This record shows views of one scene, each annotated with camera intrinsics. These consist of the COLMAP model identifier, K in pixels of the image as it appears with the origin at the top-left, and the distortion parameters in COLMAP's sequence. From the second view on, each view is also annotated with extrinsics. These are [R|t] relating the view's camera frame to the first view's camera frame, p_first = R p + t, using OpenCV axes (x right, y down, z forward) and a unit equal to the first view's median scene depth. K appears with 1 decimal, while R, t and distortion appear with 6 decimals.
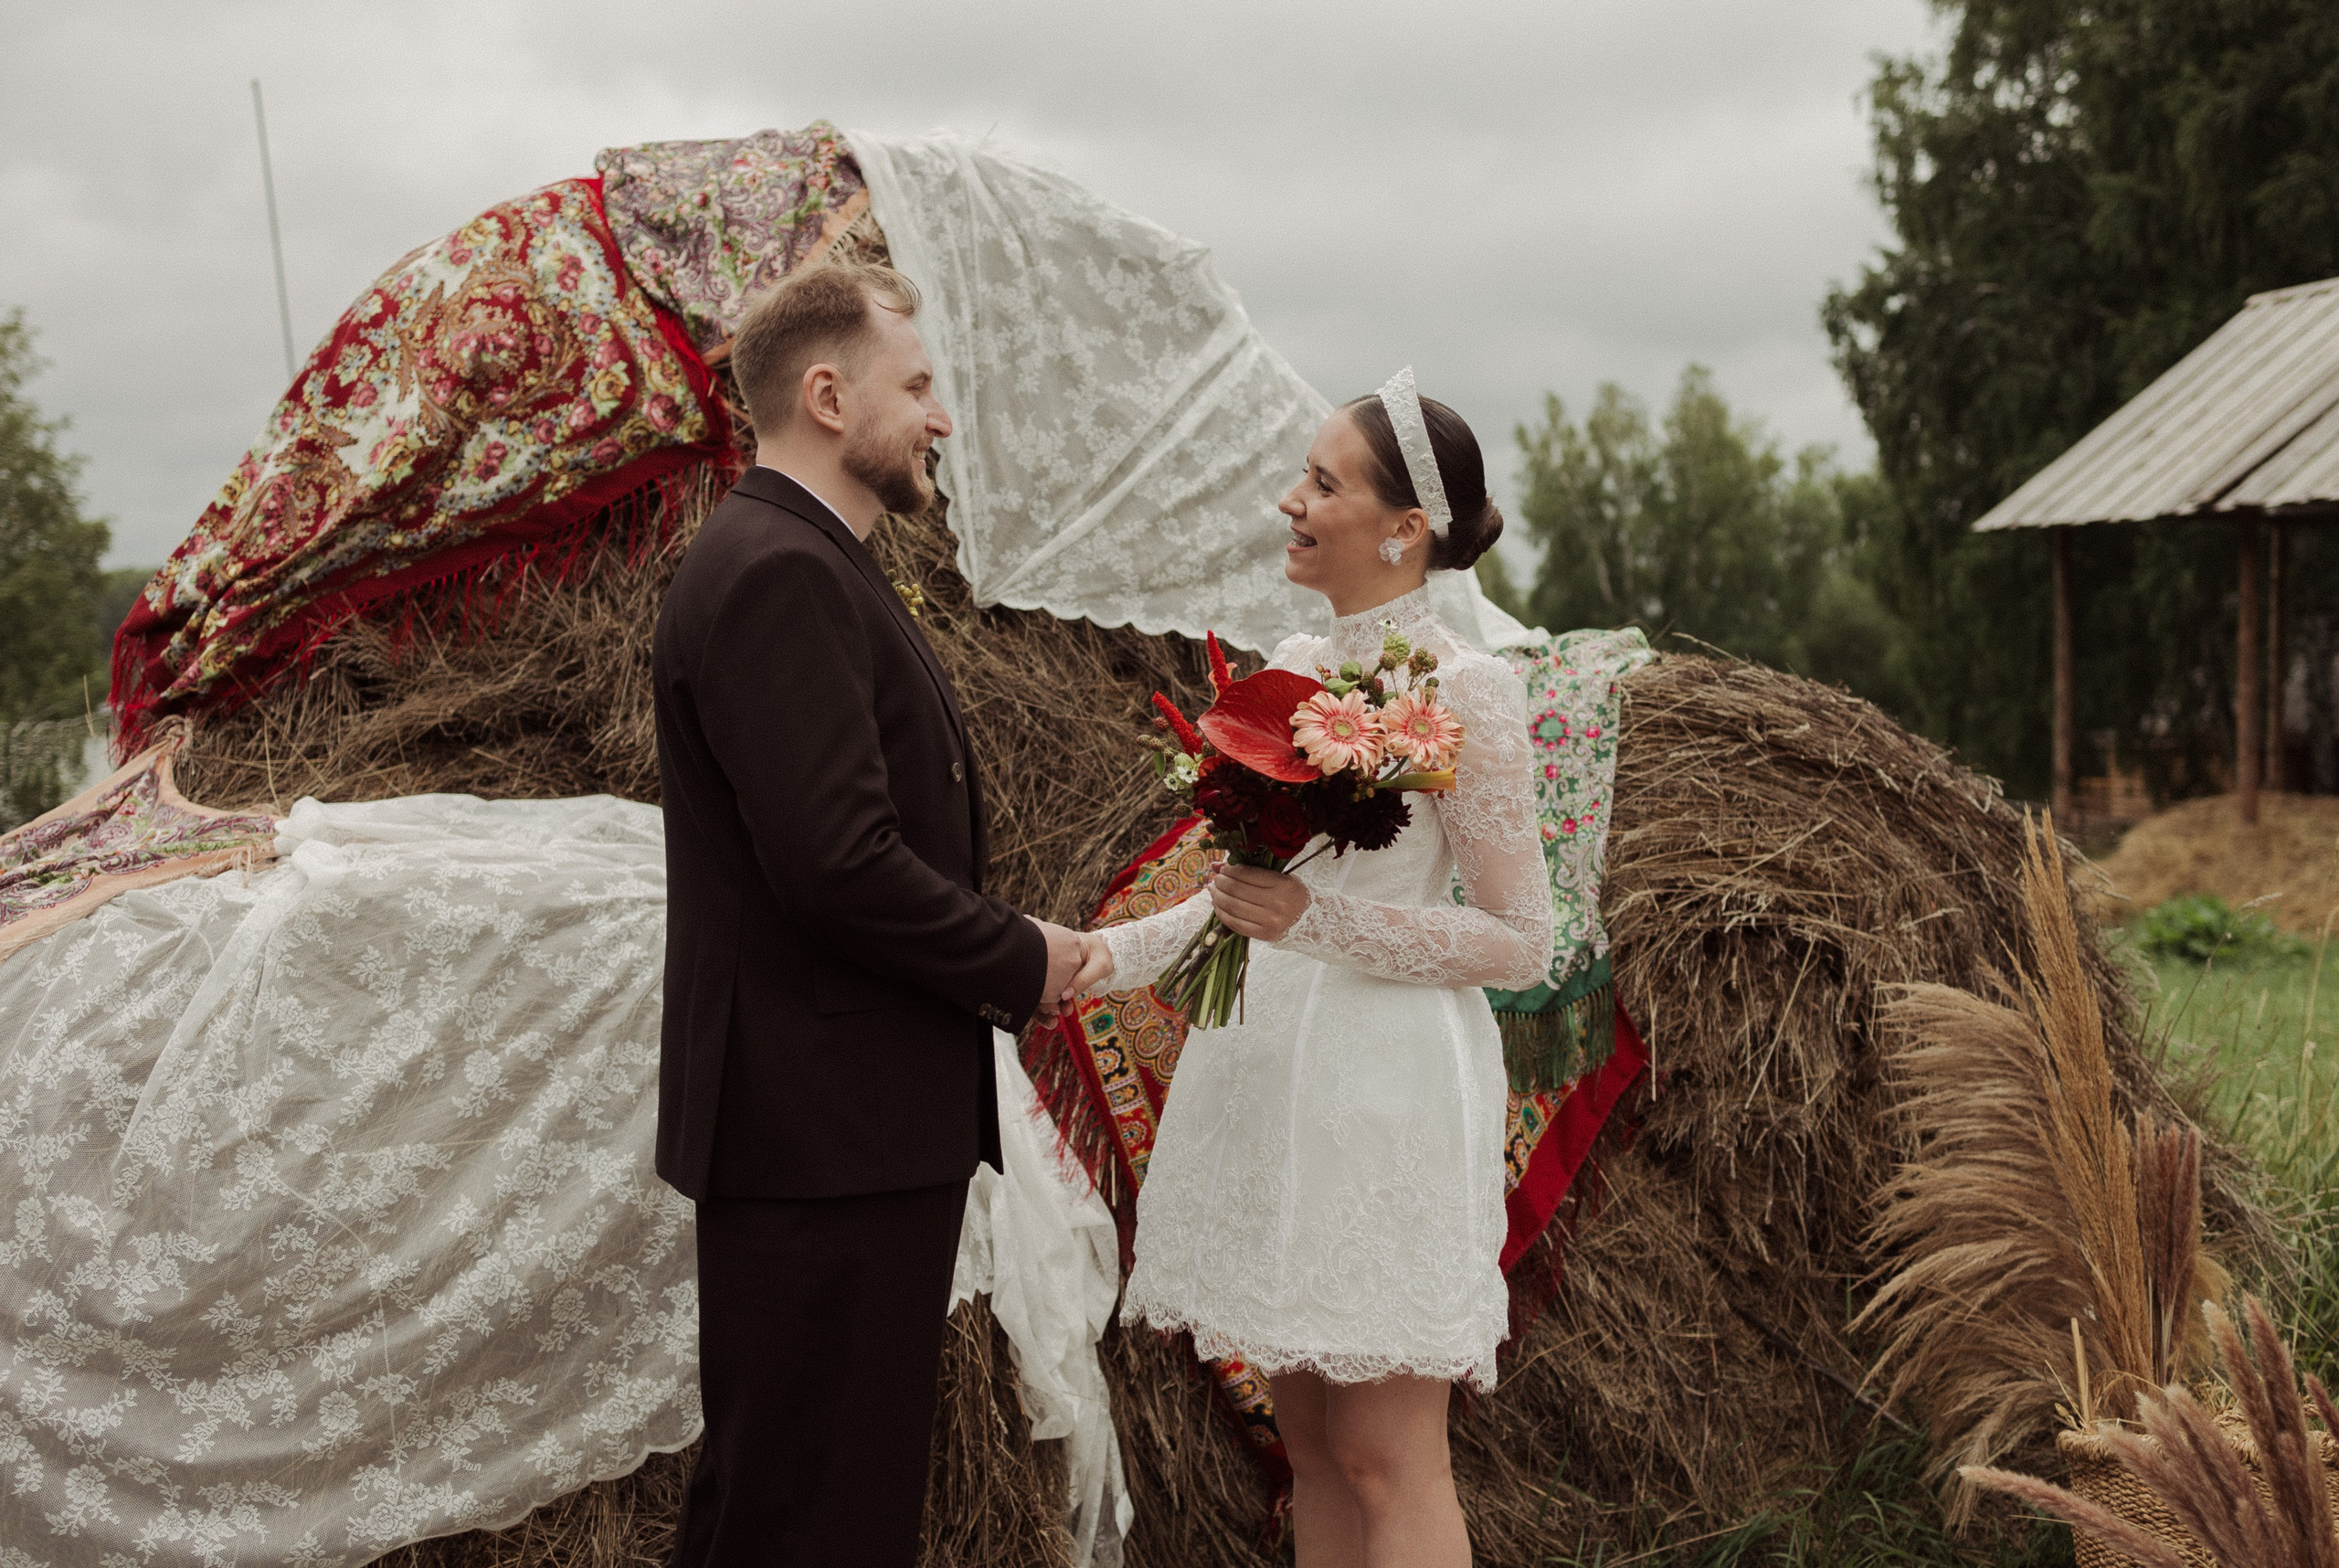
lens RADIAL K [[2282.9, 0, 1148.8], [0, 2282.9, 772.9], [0, 0, 1]] dist [0.050066, 0.000000]
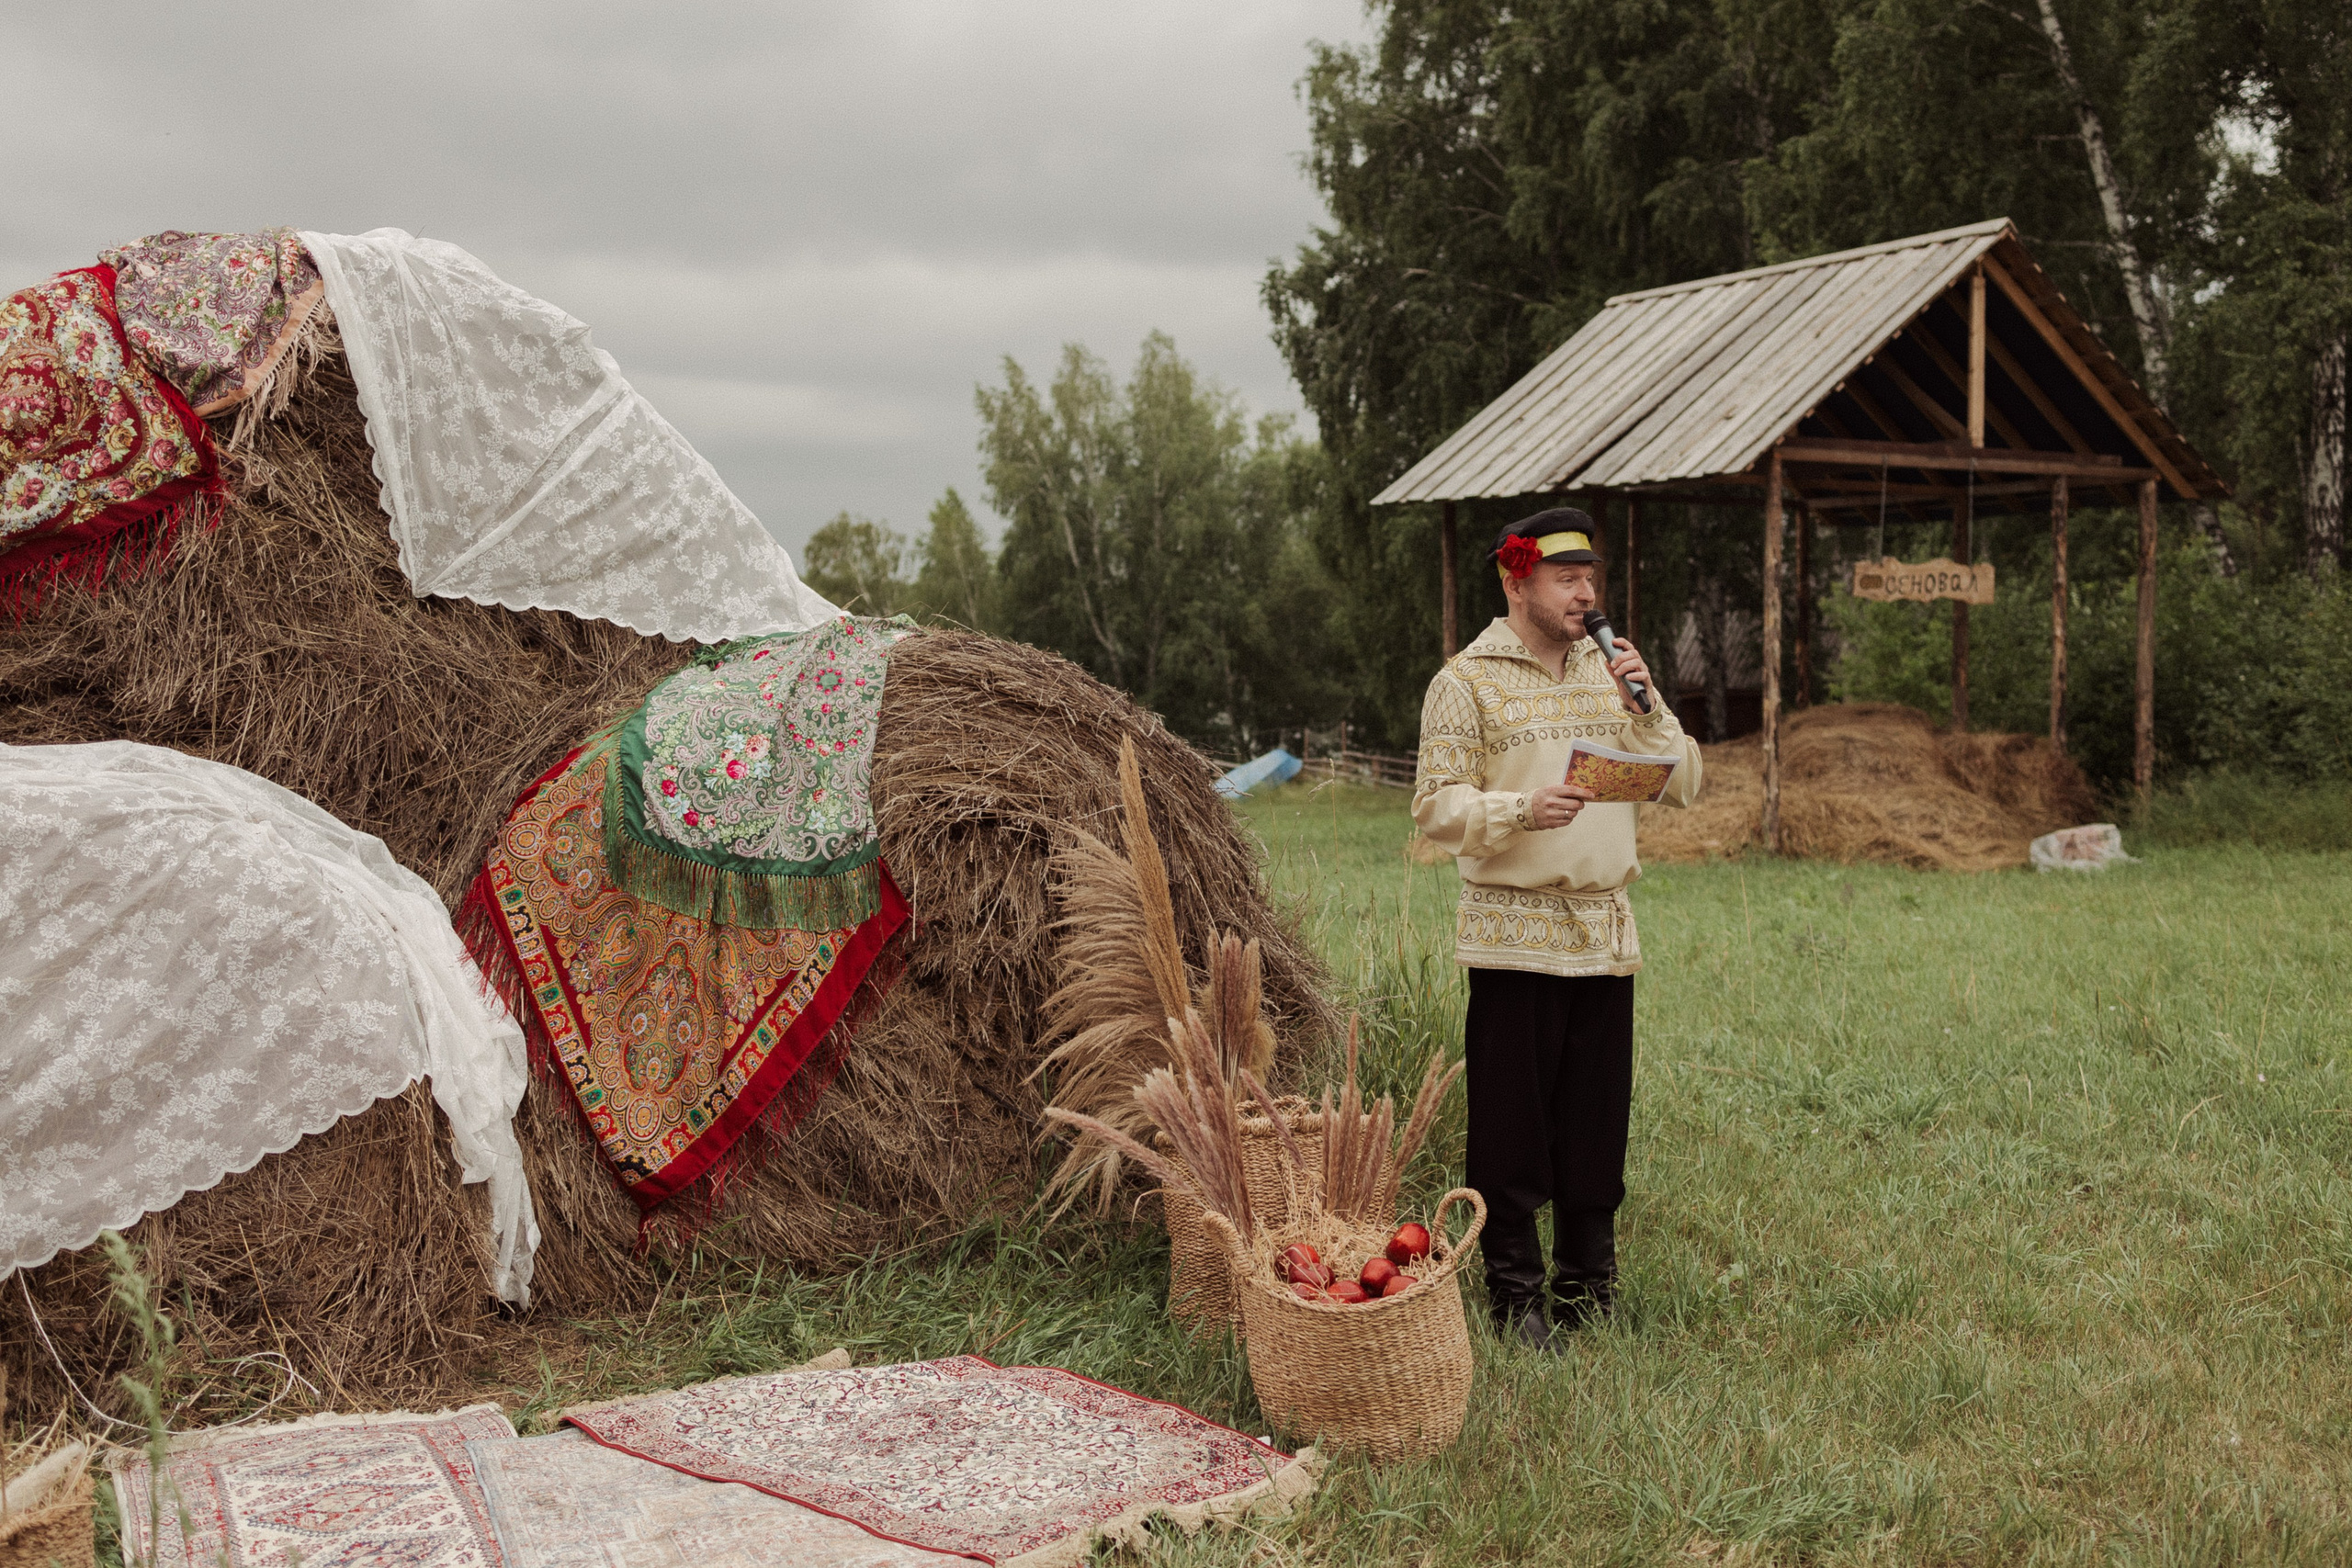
lens RADIAL K [[2440.2, 0, 1180.3], [0, 2440.2, 760.0], [0, 0, 1]] dist [0.022733, 0.000000]
pose [[0.975633, -0.018225, 0.218649, 0.048150], [0.016550, 0.999818, 0.009488, 0.017209], [-0.218782, -0.005639, 0.975758, -0.505805]]
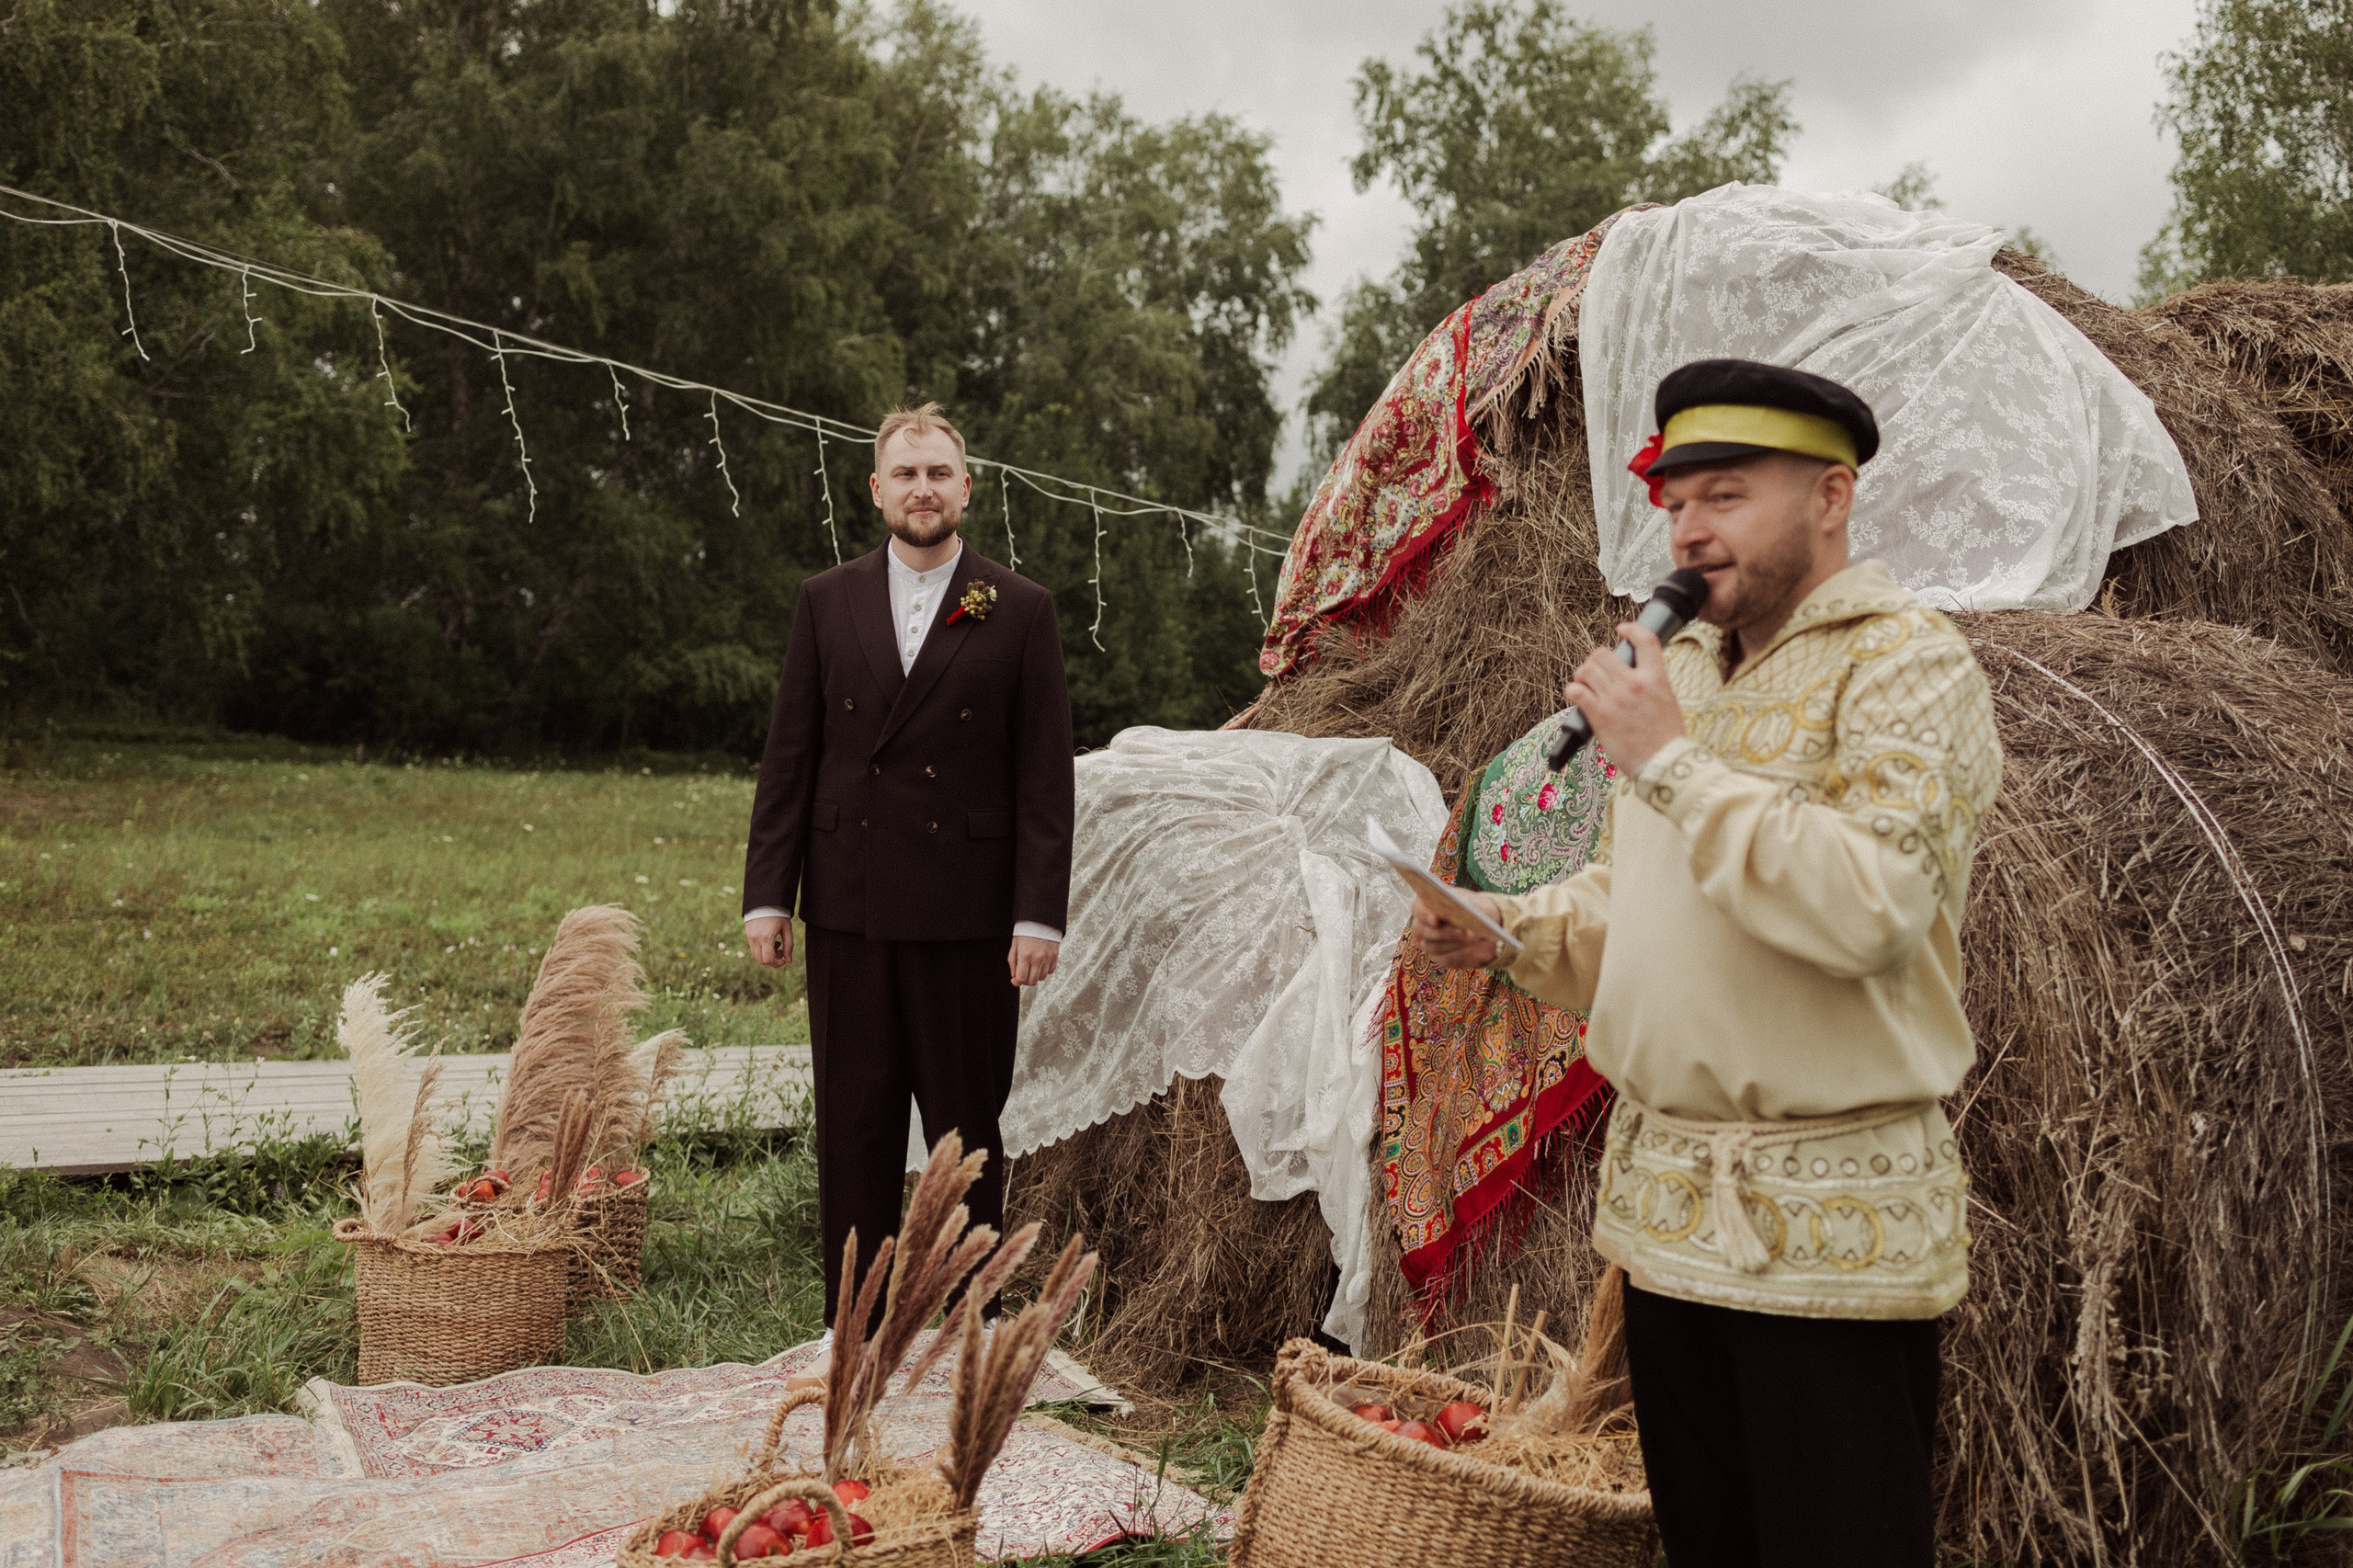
lens RADIAL K [[2441.5, 0, 1188.7], [0, 2441.5, 765.1], [0, 0, 1]] dist [0.022733, 0.000000]
pose [[0.215403, 0.034858, -0.975903, 1.170805], [-0.036653, 0.998947, 0.027591, -0.009881], [0.975837, 0.029827, 0.216454, 0.514614]]
